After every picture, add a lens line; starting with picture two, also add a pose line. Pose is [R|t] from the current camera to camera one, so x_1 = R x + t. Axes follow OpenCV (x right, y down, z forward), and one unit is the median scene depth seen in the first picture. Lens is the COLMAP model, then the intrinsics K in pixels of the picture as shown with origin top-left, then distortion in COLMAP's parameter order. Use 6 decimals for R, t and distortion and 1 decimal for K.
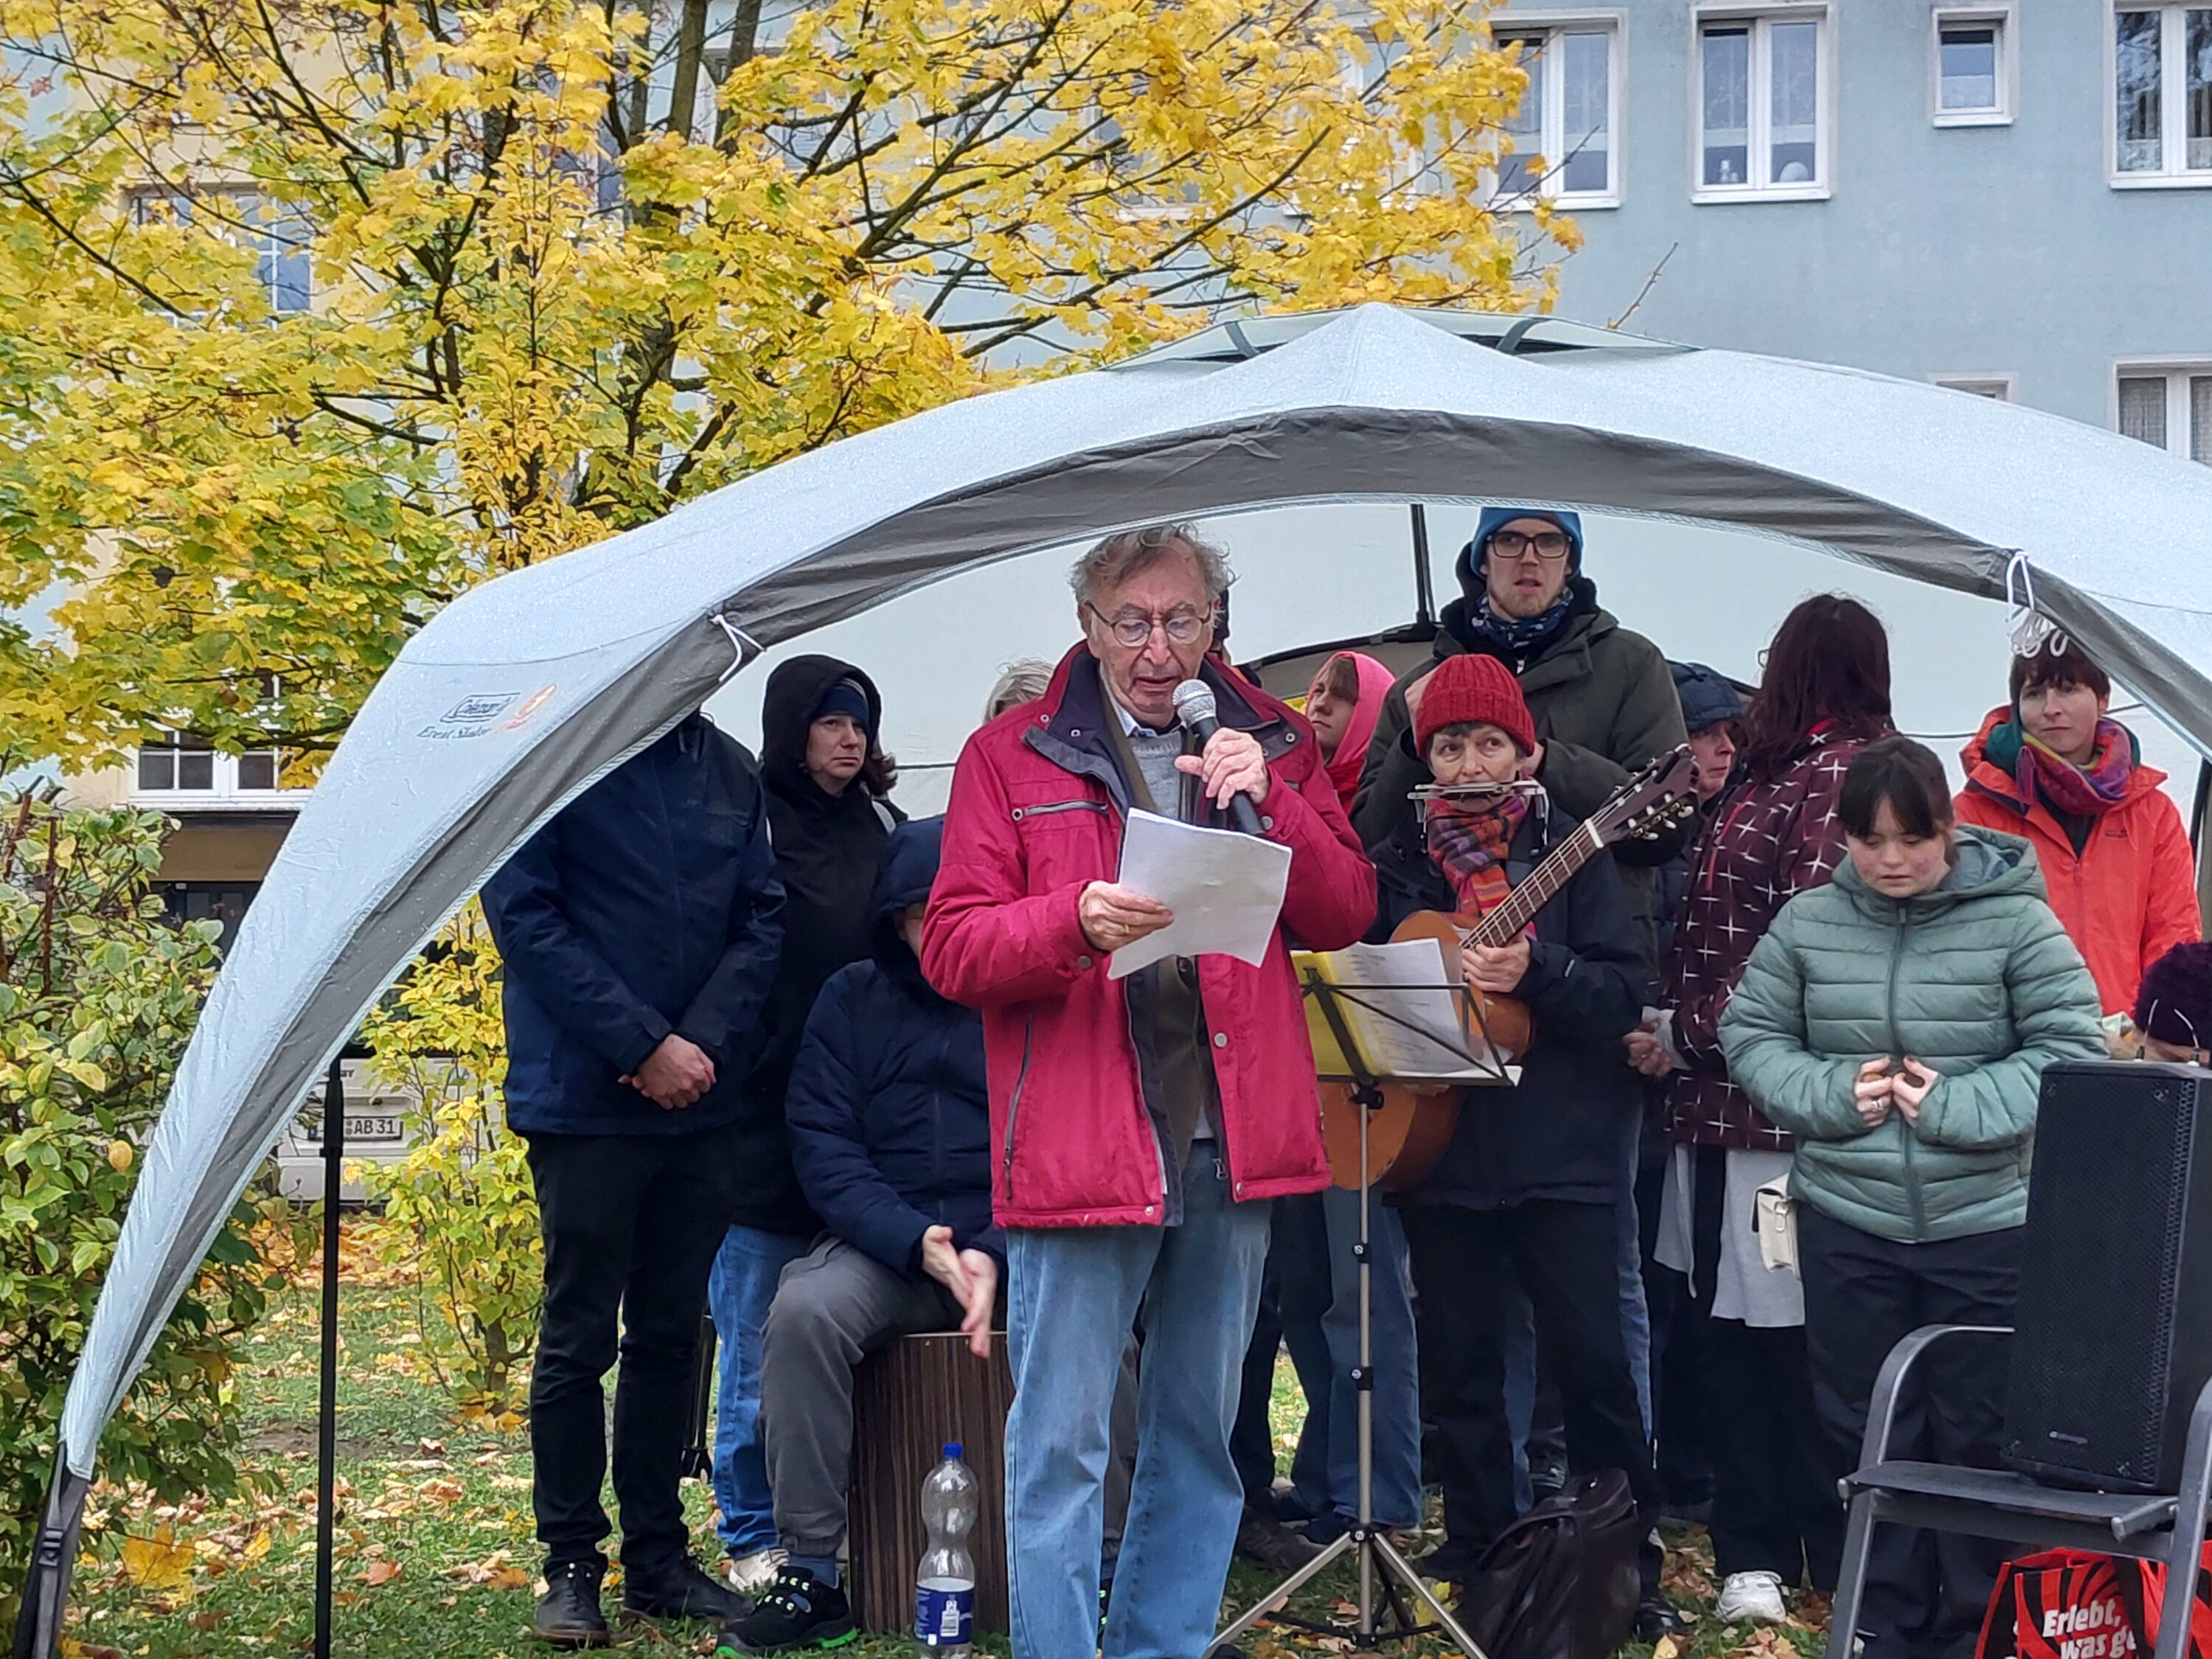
lens RADIAL K [[3405.9, 0, 1110.4], [0, 3405.9, 793.6], [0, 0, 1]] dist [0.273034, -0.954619]
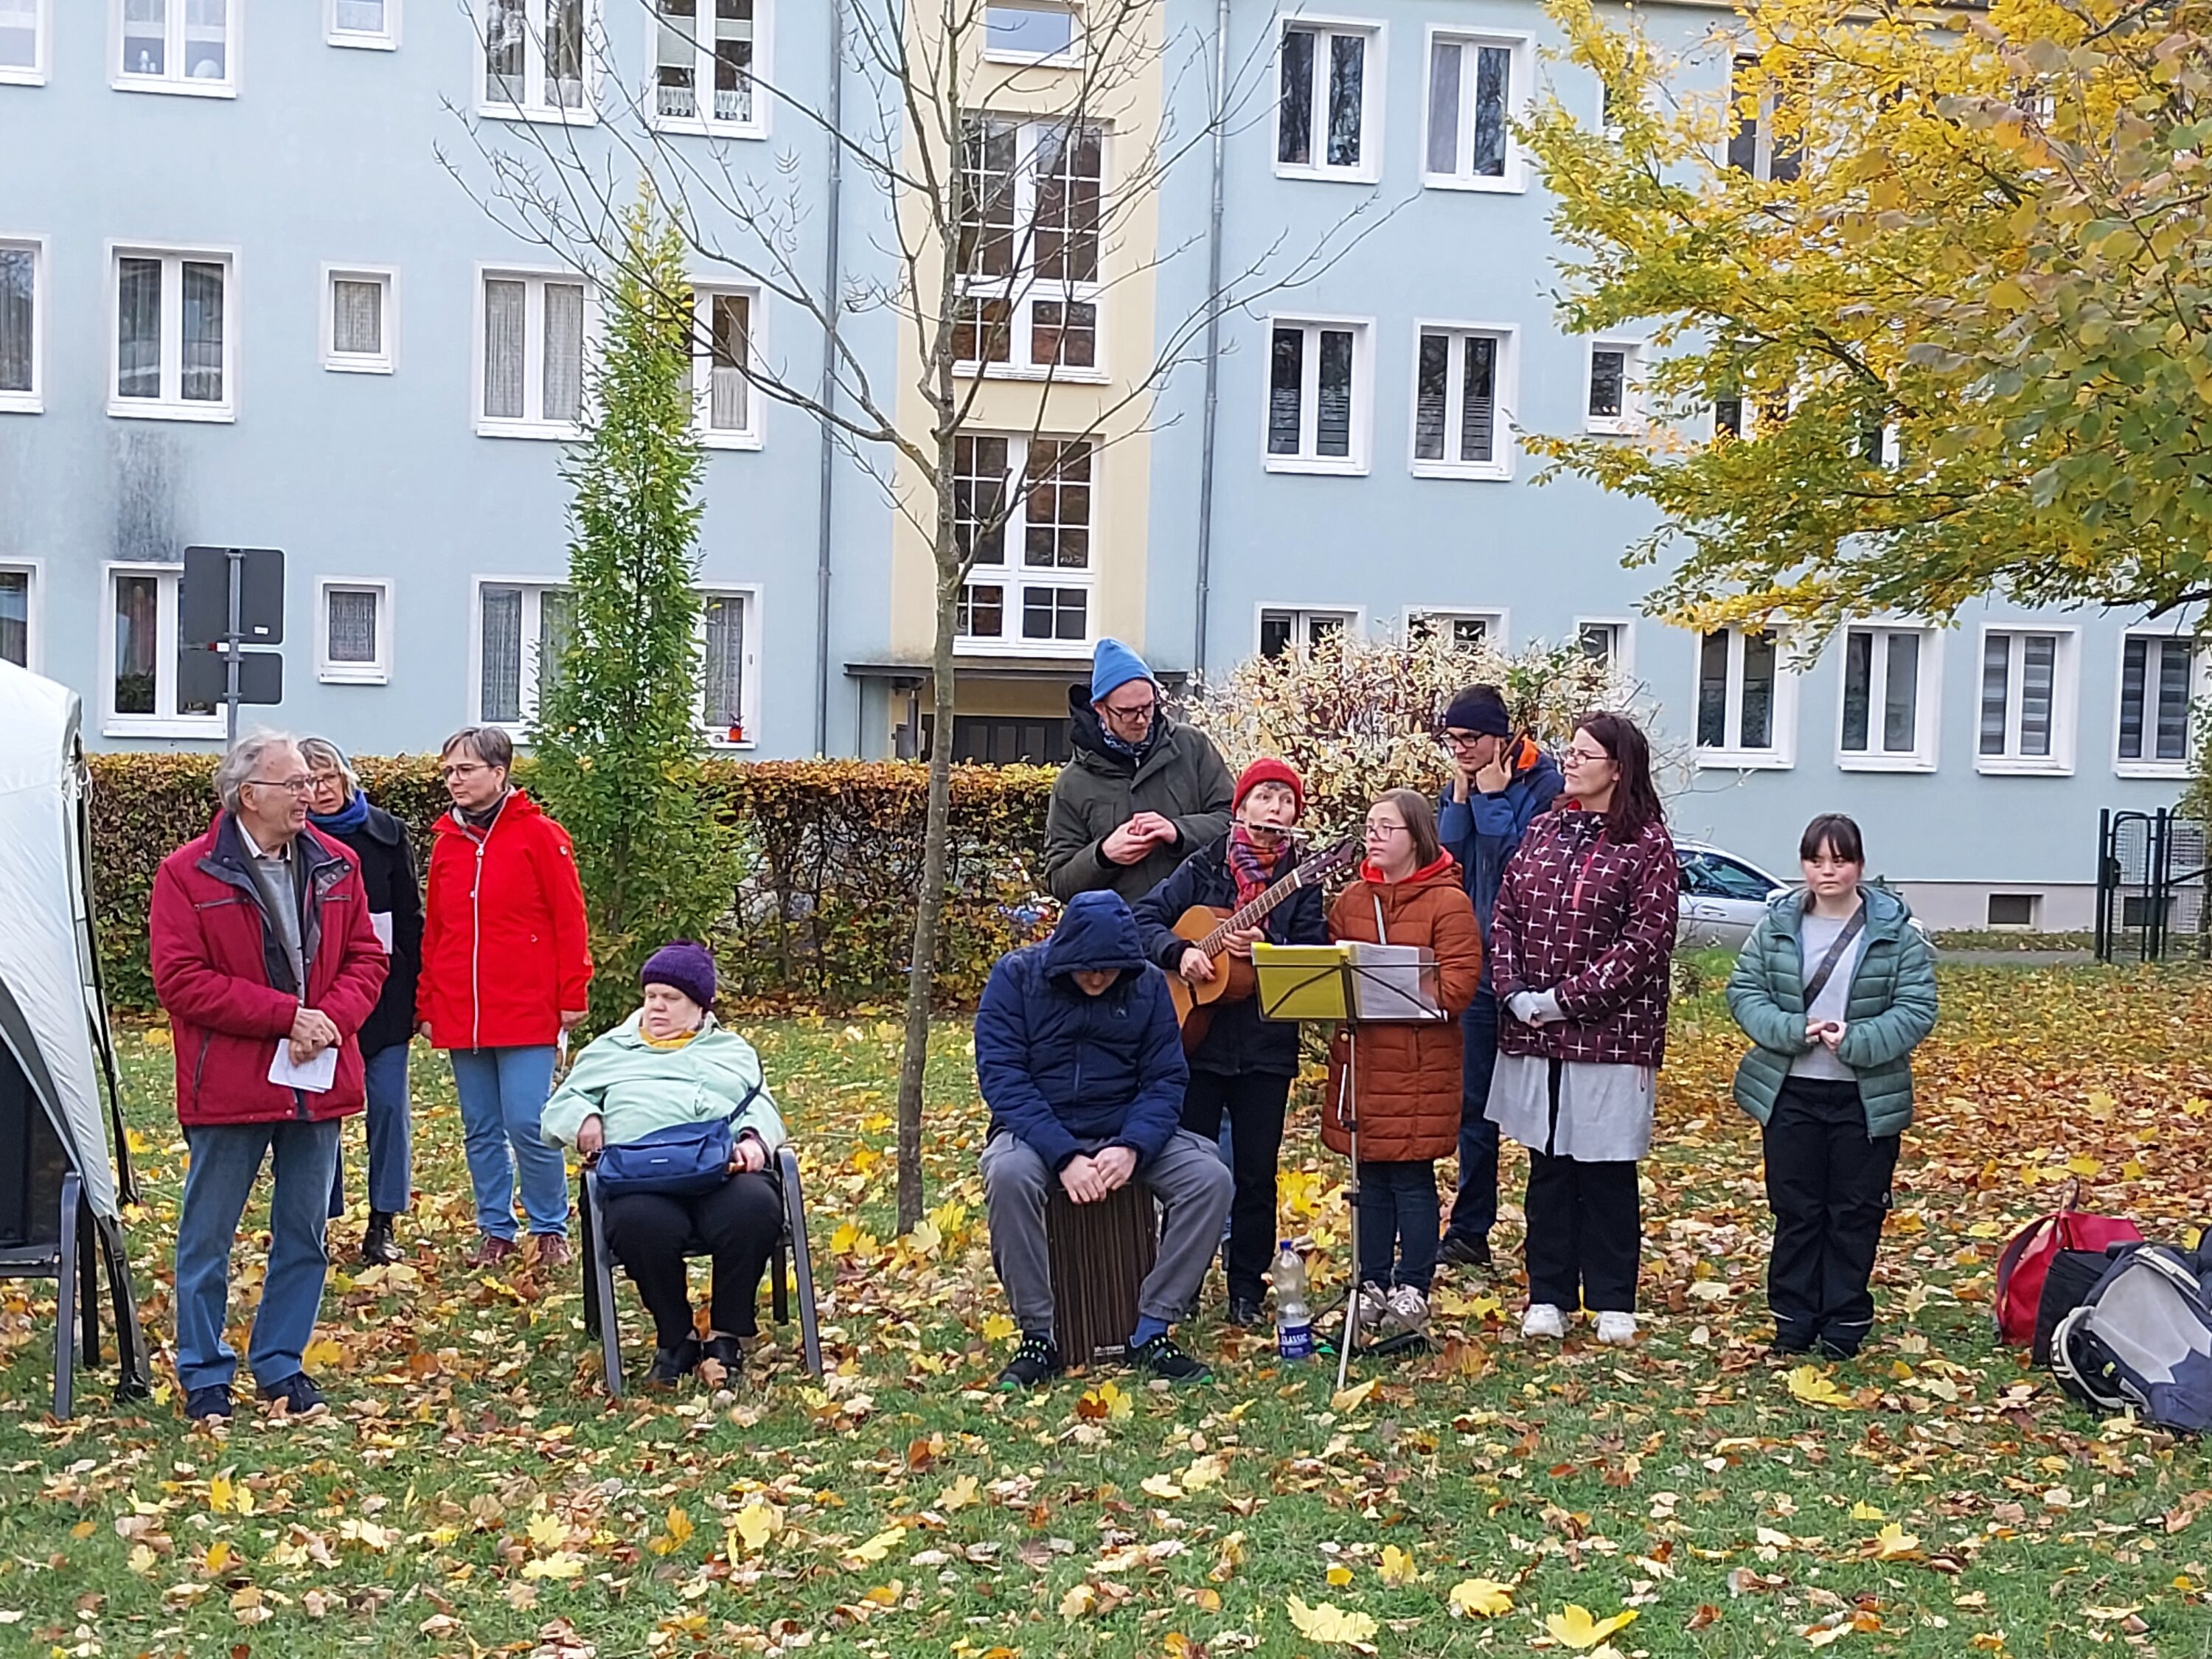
lens RADIAL K [[3405.9, 0, 1110.4], [0, 3405.9, 793.6], [0, 0, 1]] dist [0.273034, -0.954619]
pose [[0.918419, 0.012689, 0.395406, 0.024727], [-0.042885, 0.996789, 0.067622, -0.033917], [-0.393278, -0.079062, 0.916014, -0.172165]]
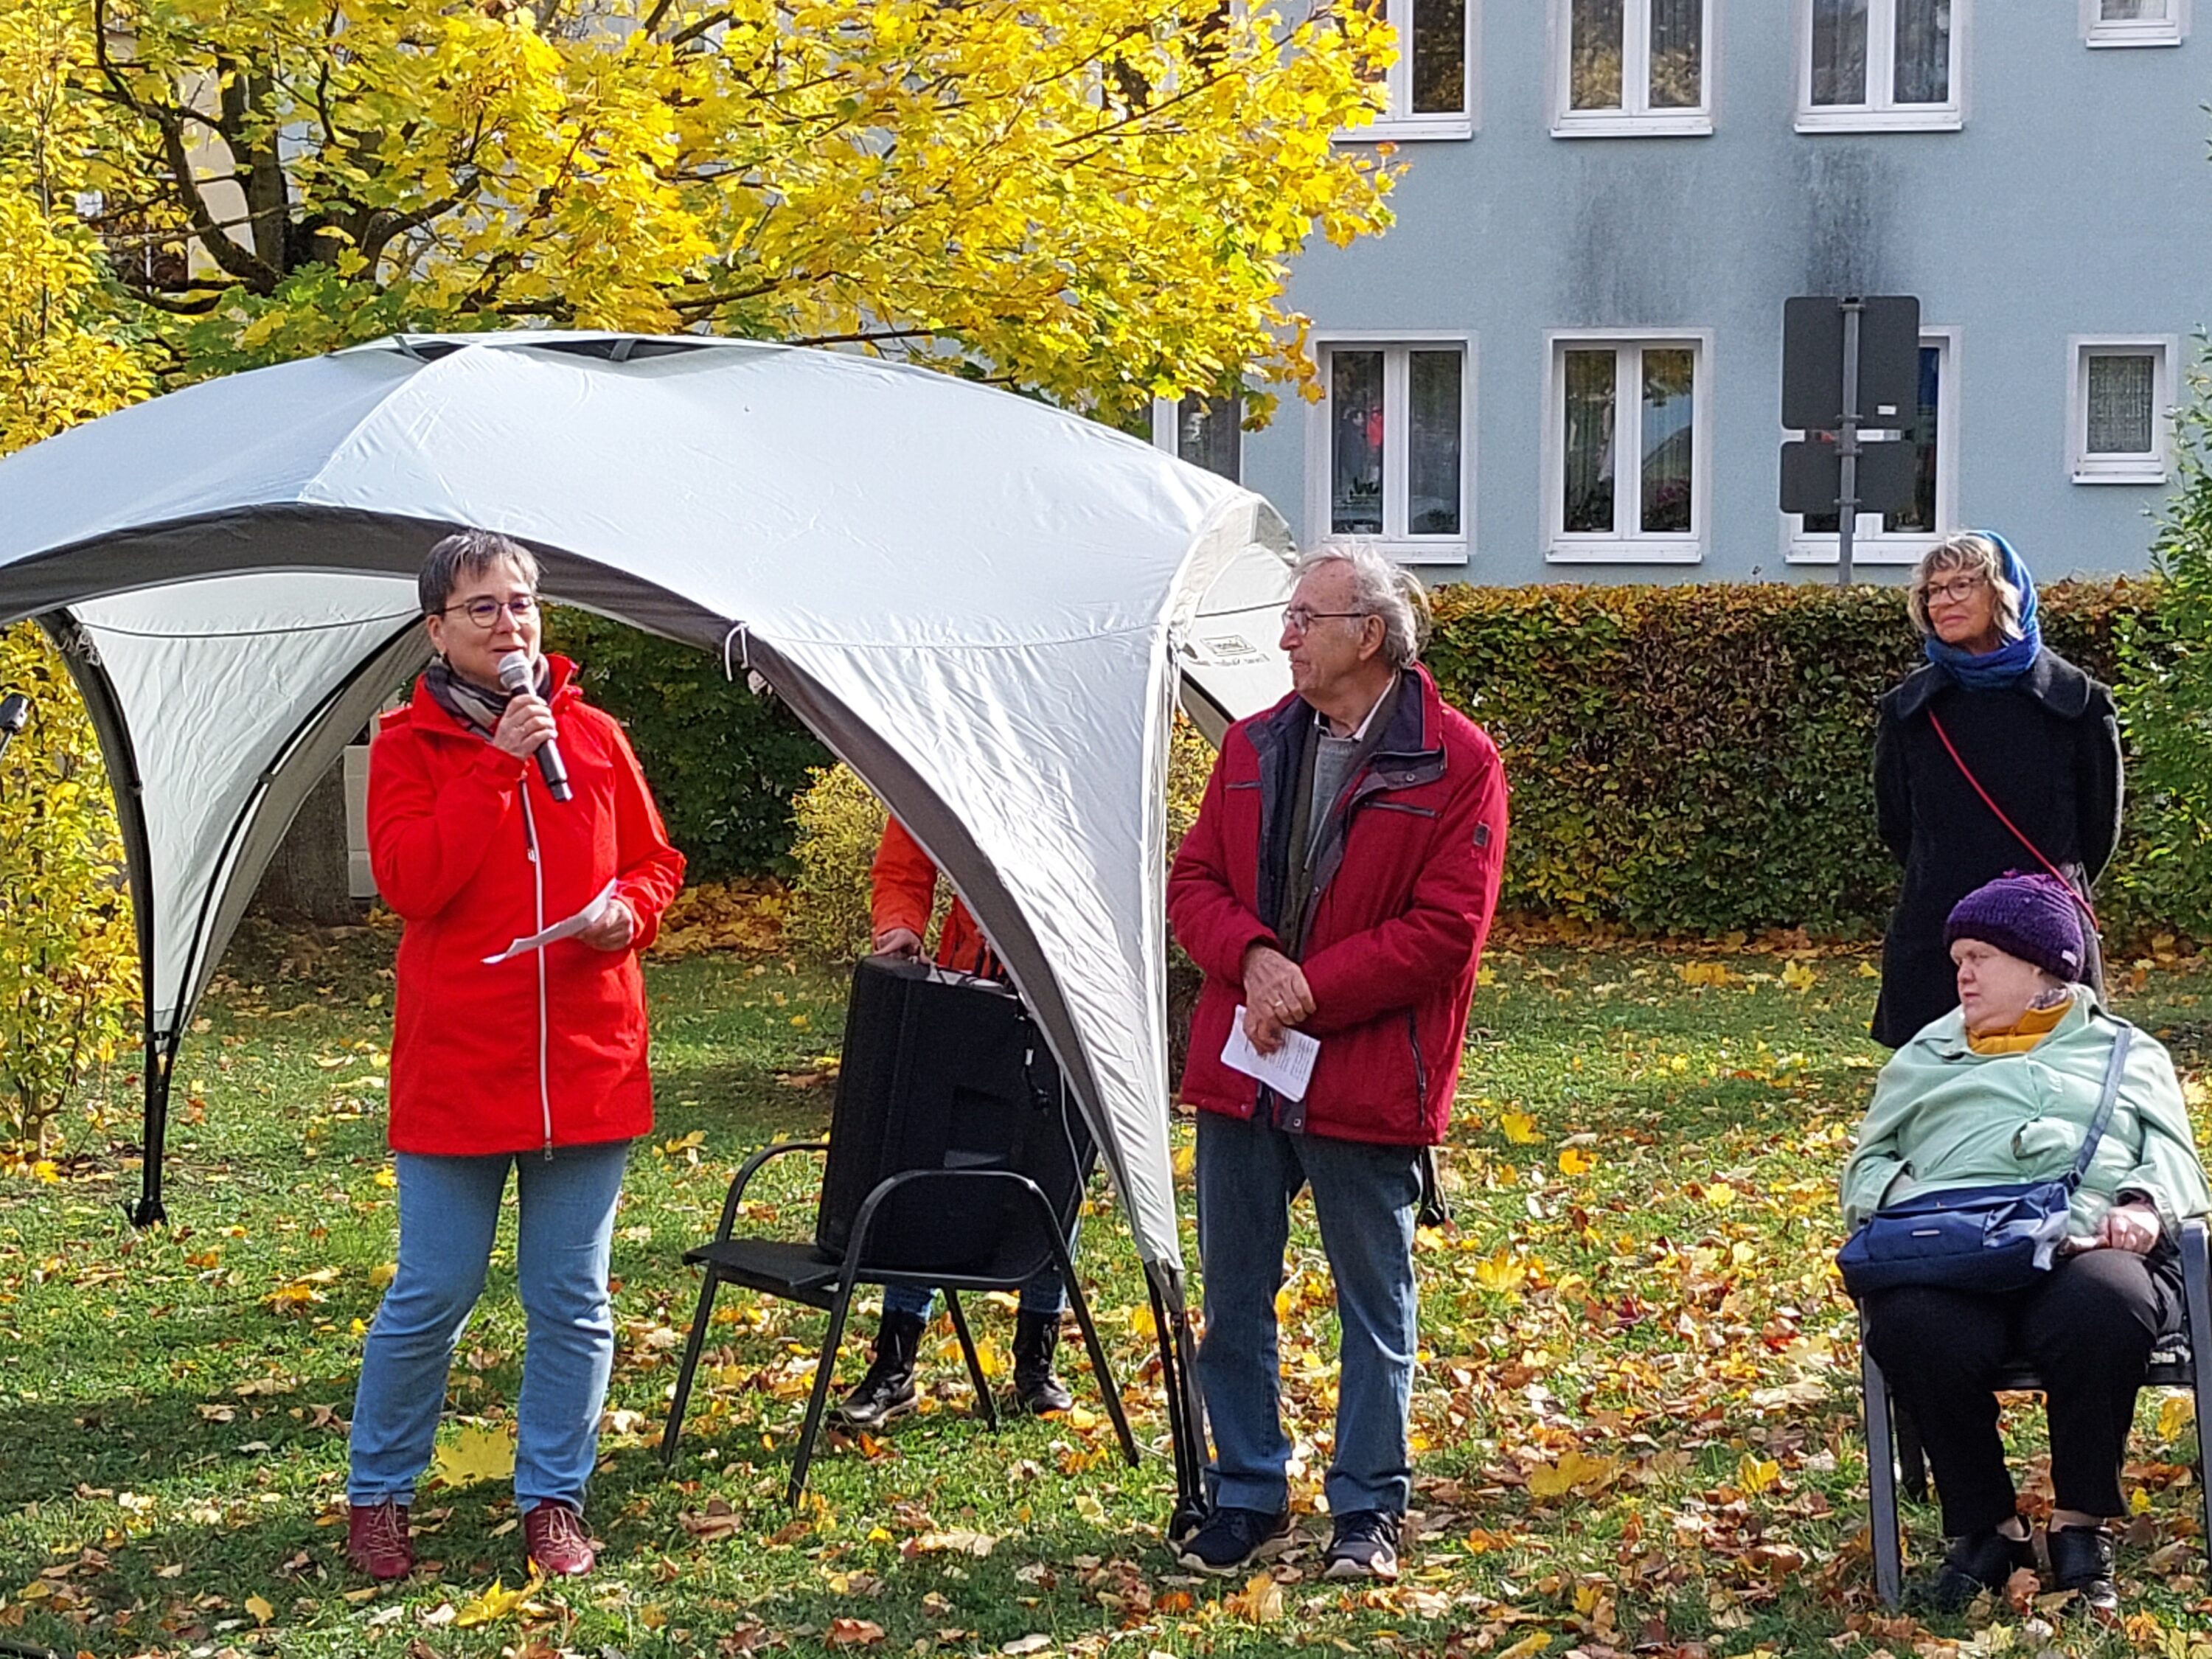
lens RADIAL K [[4496.2, 0, 1107.1], [0, 4496.2, 778.7], [0, 0, 1]] dist [0.394887, -2.639130]
pose [[0.997529, 0.006936, -0.069909, 0.080545], [0.000727, 0.994042, 0.108998, -0.030840], [0.070249, -0.108780, 0.991581, -0.127082]]
